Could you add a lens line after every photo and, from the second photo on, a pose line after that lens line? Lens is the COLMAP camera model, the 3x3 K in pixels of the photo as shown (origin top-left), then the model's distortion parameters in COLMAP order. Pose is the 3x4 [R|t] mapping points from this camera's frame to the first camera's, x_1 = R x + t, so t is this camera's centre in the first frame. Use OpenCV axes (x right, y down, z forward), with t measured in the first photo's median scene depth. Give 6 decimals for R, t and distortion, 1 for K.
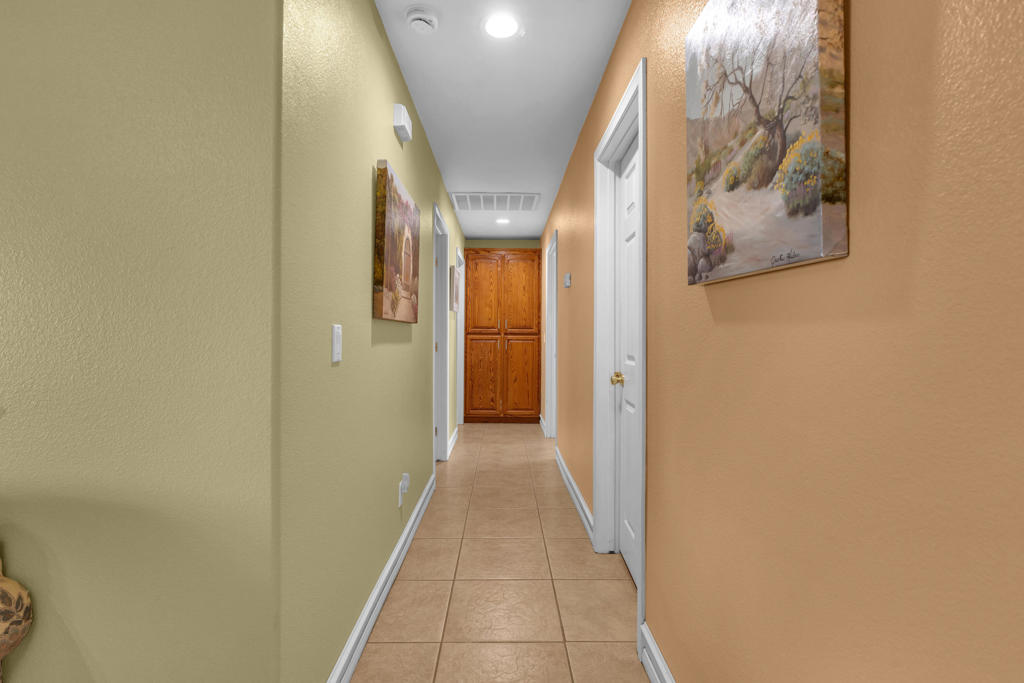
lens RADIAL K [[480.8, 0, 511.7], [0, 480.8, 336.1], [0, 0, 1]] dist [-0.002811, -0.000547]
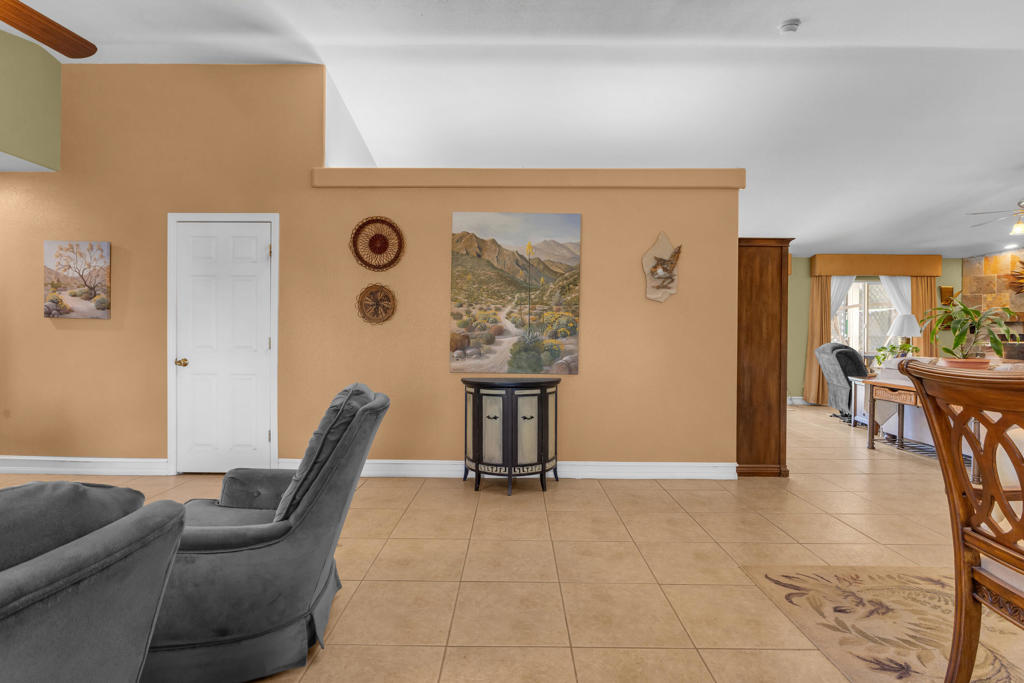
lens RADIAL K [[480.8, 0, 511.7], [0, 480.8, 336.1], [0, 0, 1]] dist [-0.002811, -0.000547]
pose [[0.023230, -0.006764, 0.999707, -4.301325], [-0.002086, 0.999975, 0.006815, -0.010353], [-0.999728, -0.002244, 0.023215, -3.425858]]
